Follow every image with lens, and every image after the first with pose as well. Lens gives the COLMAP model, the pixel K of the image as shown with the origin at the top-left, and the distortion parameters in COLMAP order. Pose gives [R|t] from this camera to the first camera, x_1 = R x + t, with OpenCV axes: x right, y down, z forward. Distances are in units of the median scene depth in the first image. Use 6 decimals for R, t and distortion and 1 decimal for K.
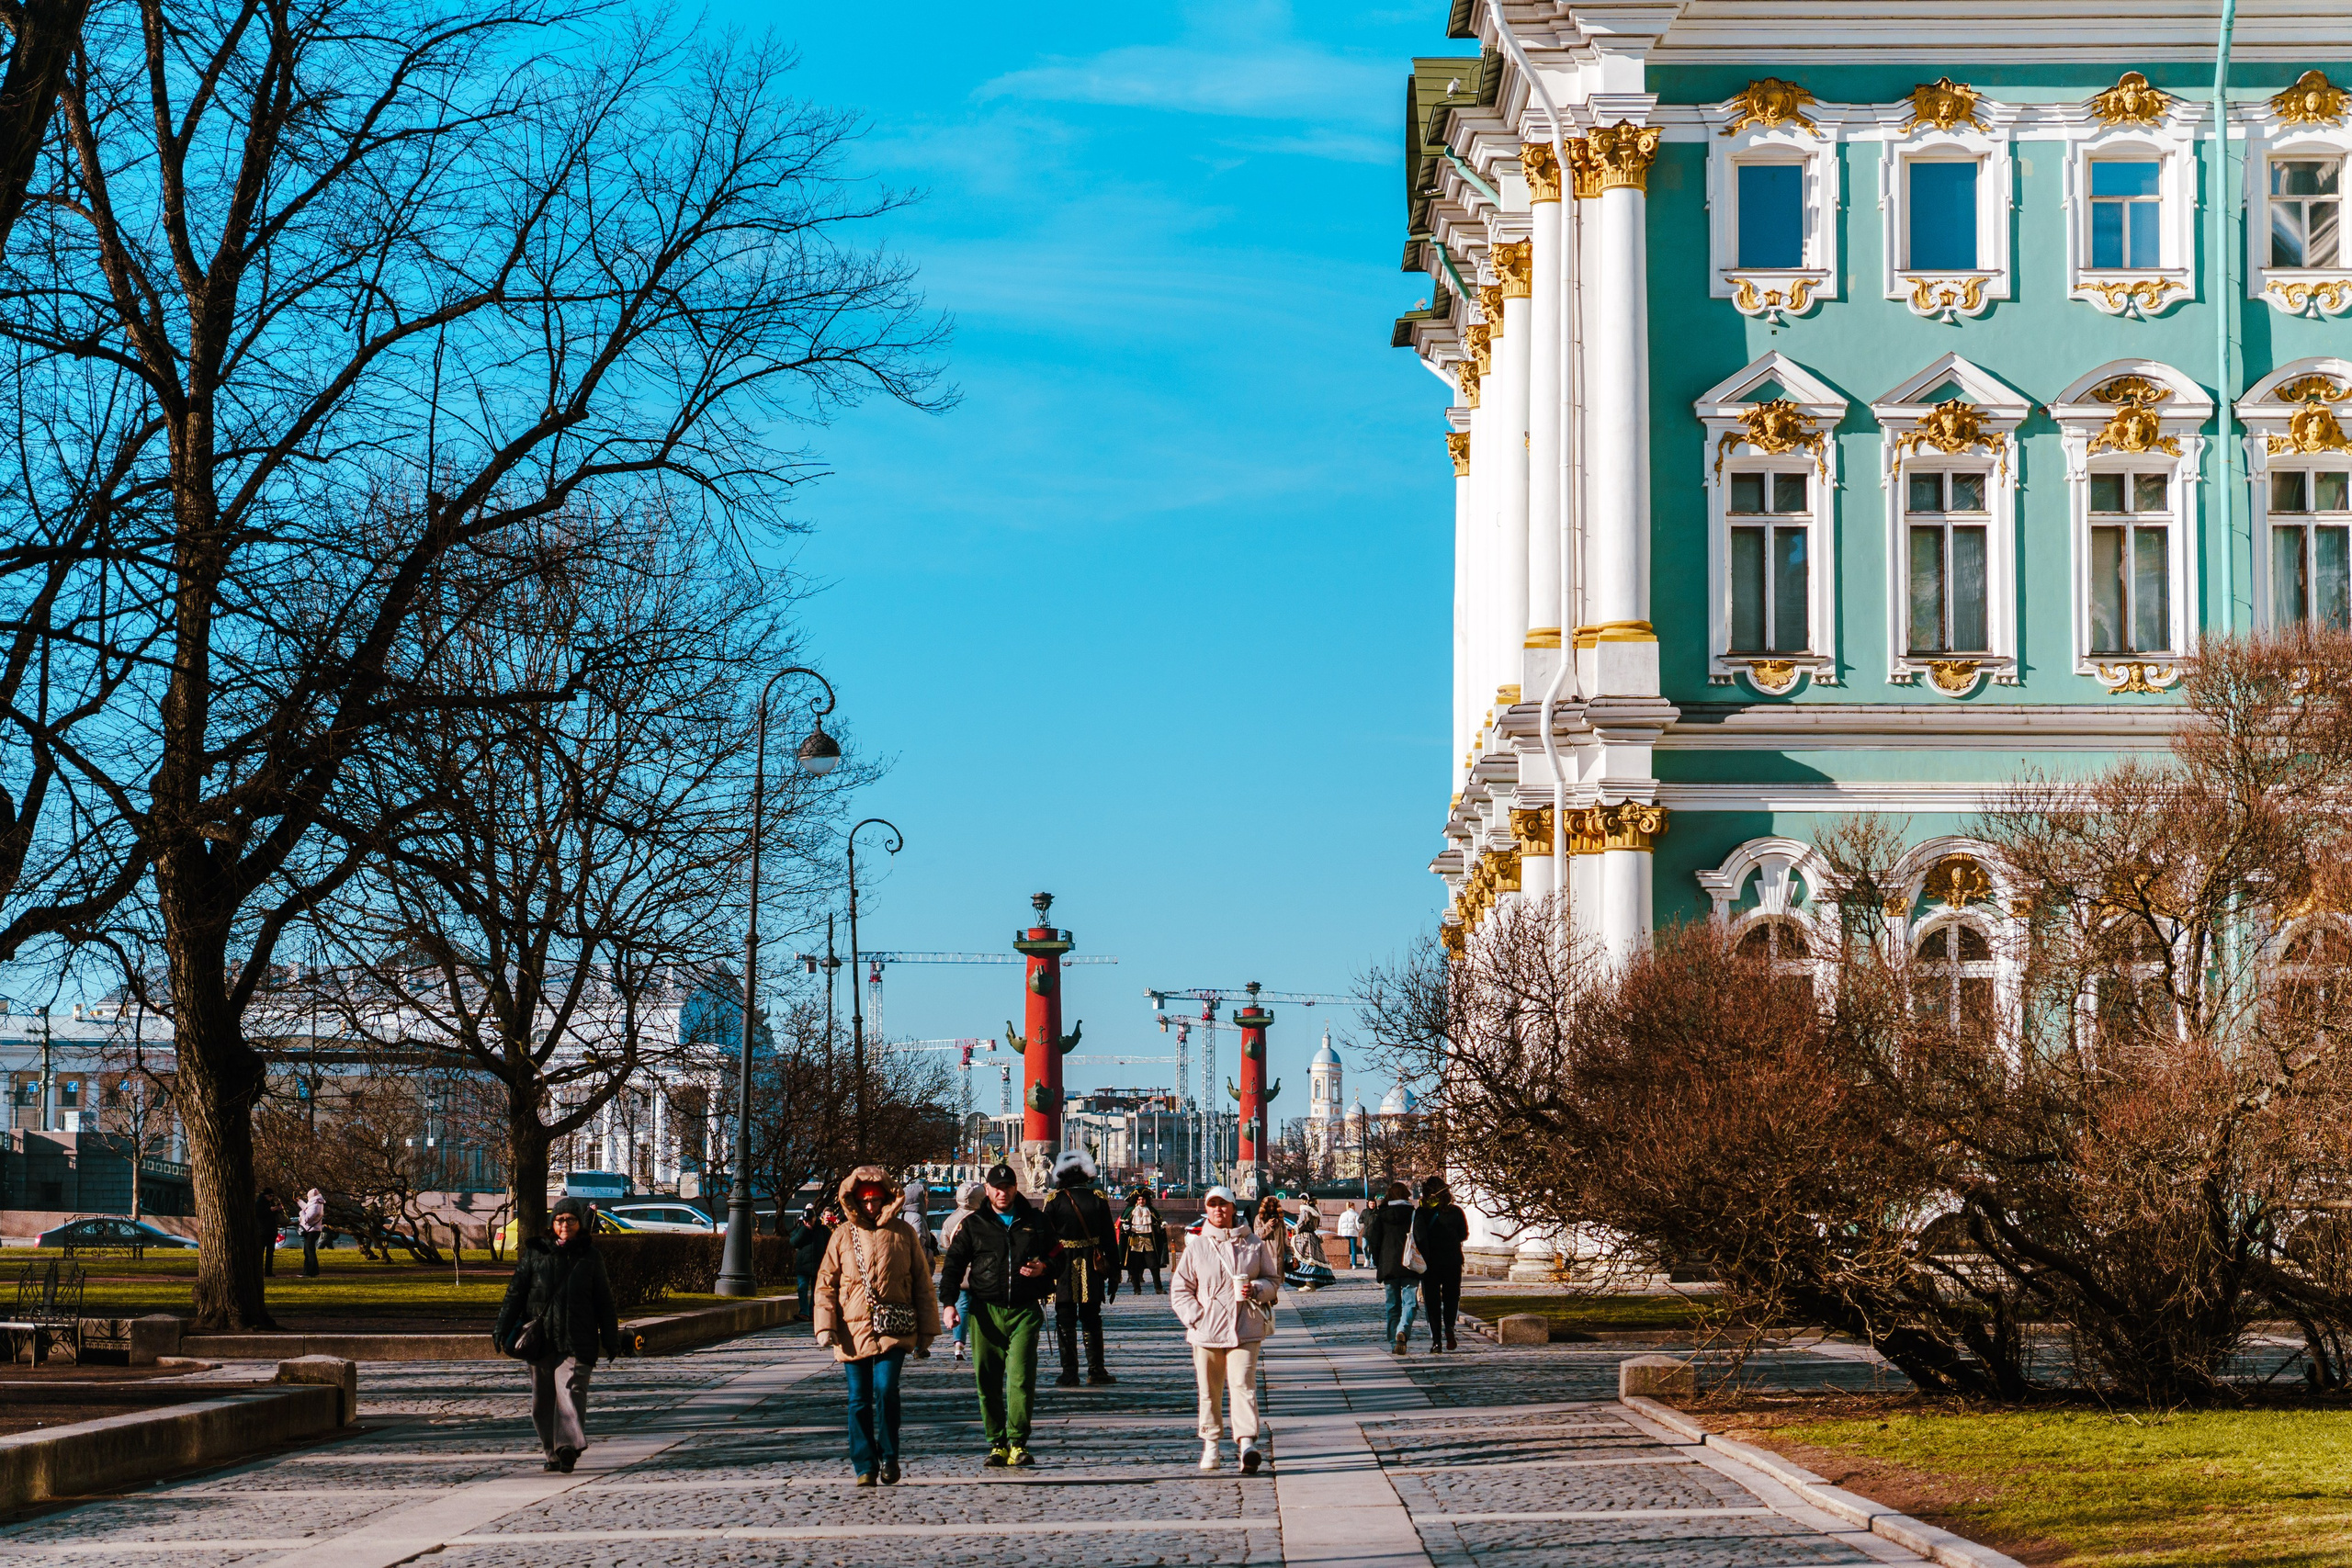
lens RADIAL K [[5210.2, 0, 1176.0], [0, 5210.2, 784.0], [0, 0, 1]] dist [-0.017101, 1.147049]
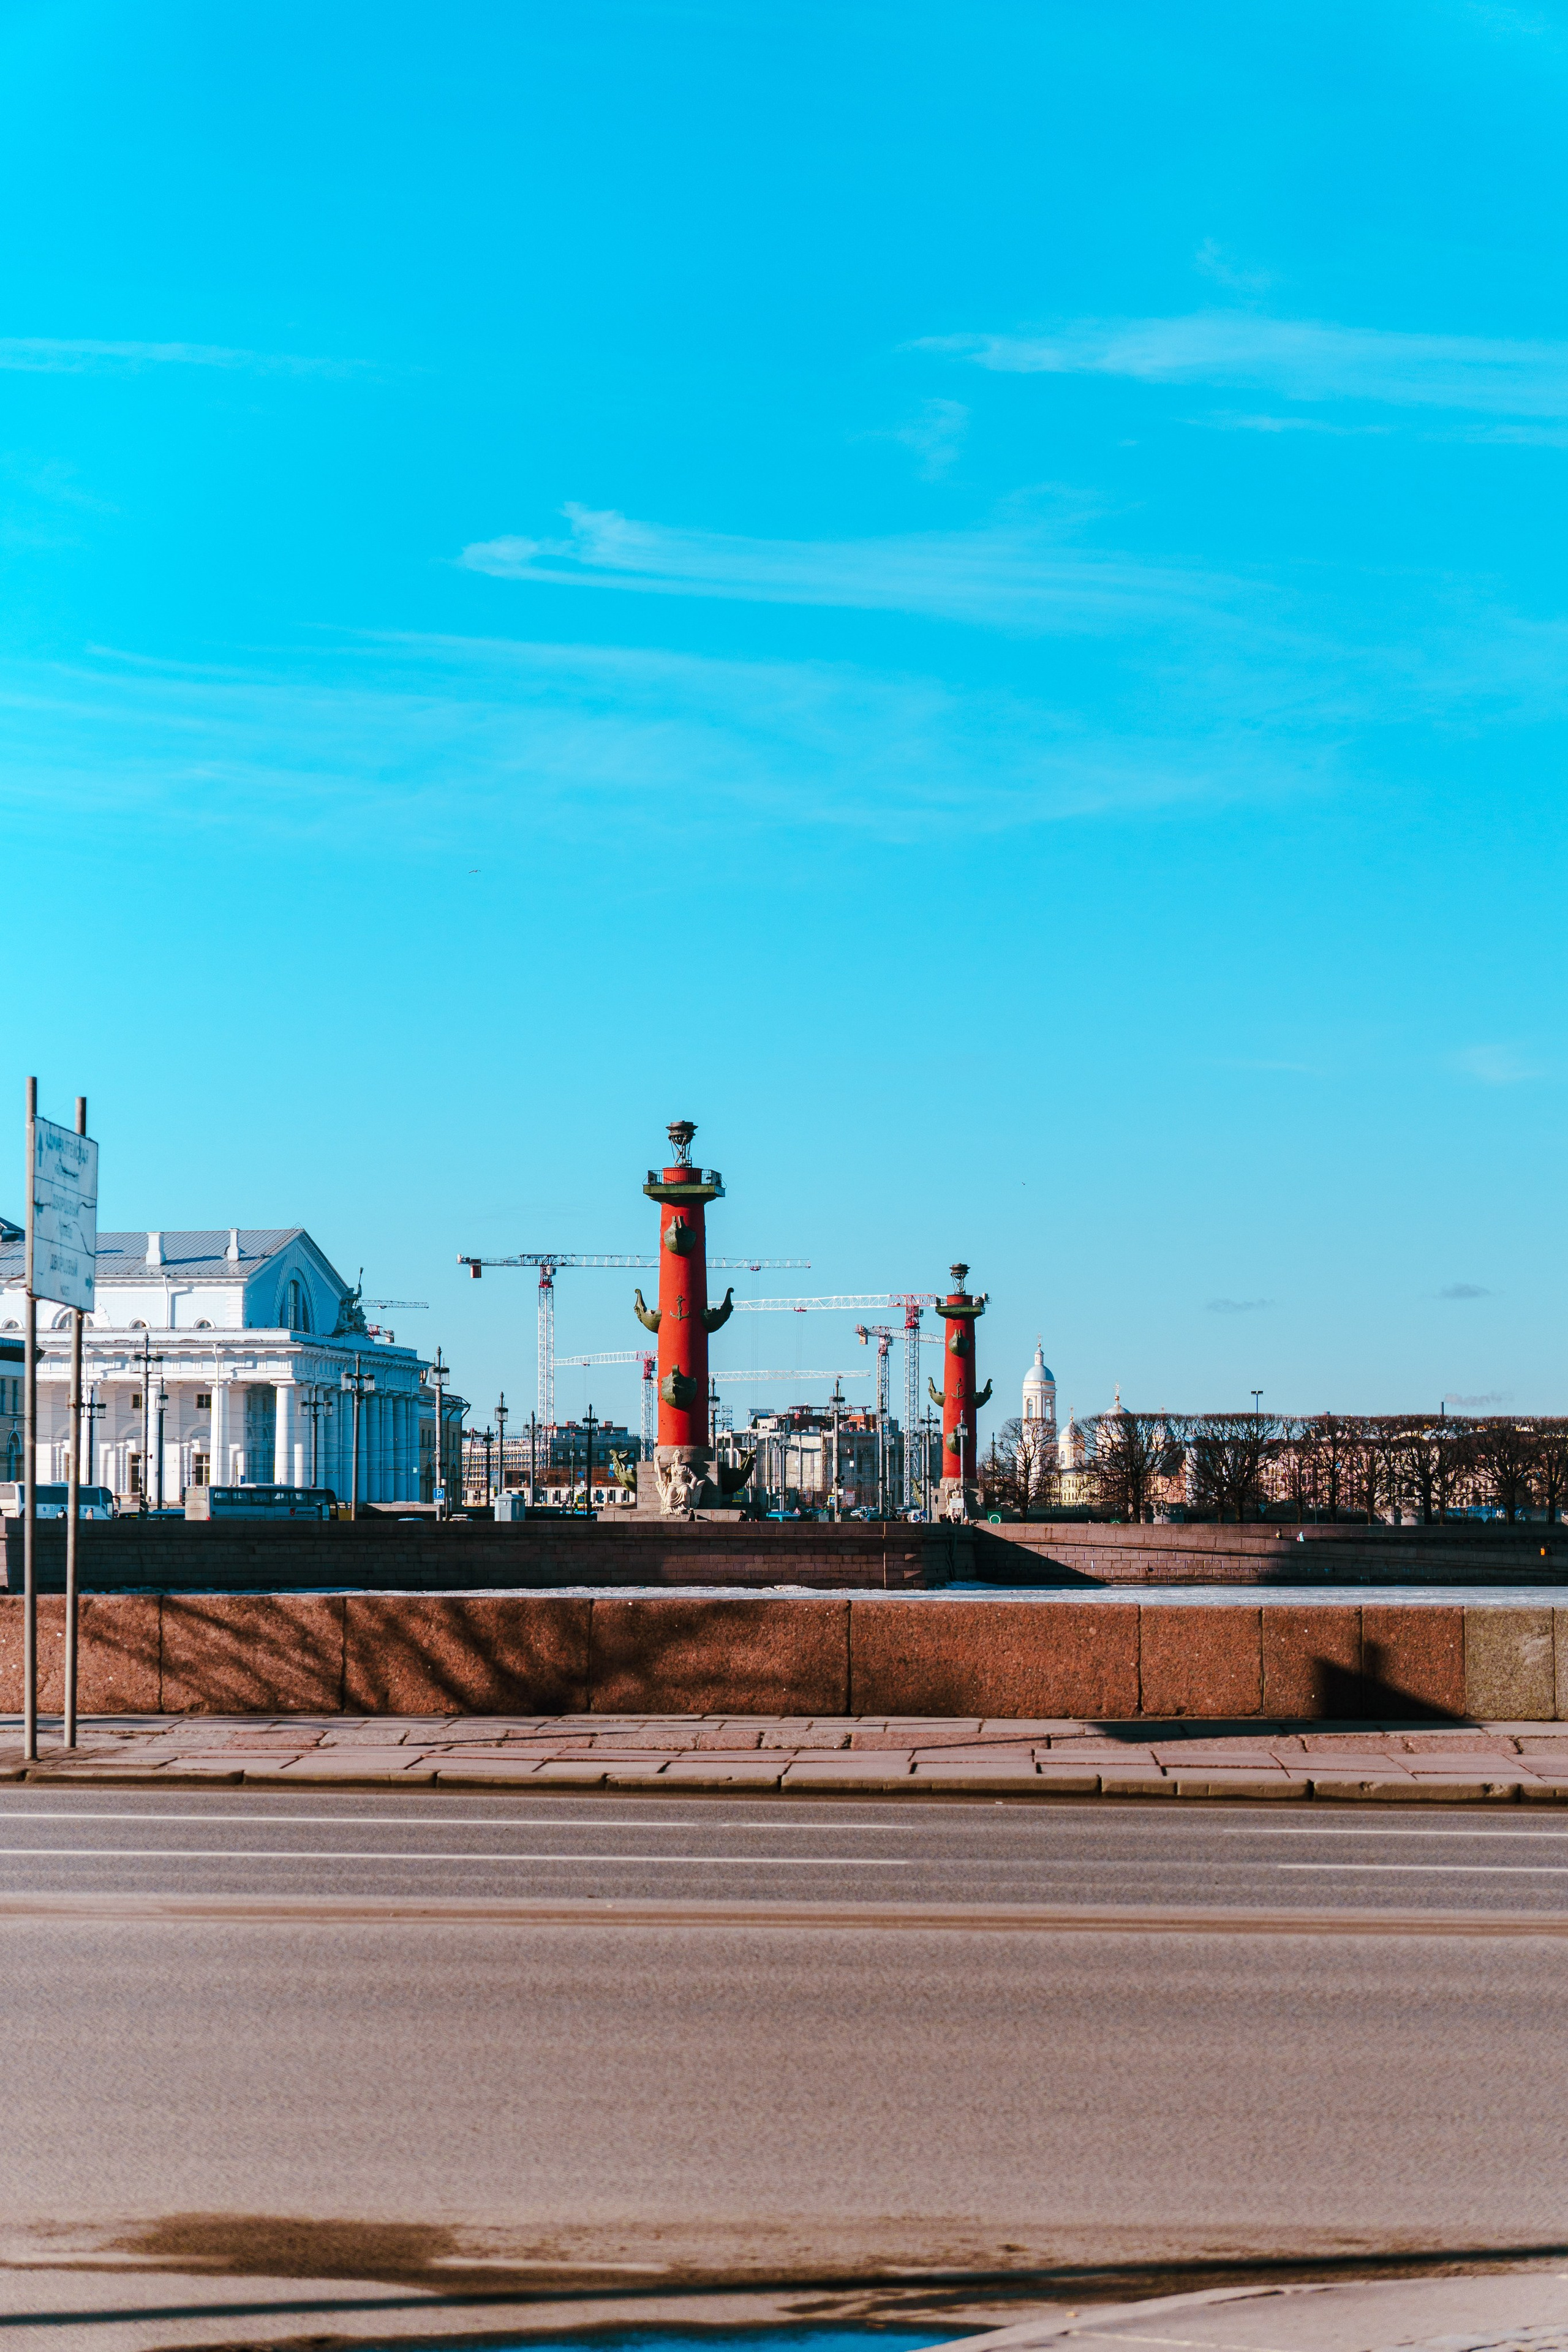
lens RADIAL K [[5210.7, 0, 732.2], [0, 5210.7, 1210.6], [0, 0, 1]] dist [-0.017101, 1.147049]
pose [[0.999575, -0.001174, -0.029118, 0.003013], [0.001726, 0.999819, 0.018922, 0.015078], [0.029090, -0.018964, 0.999397, 0.184022]]
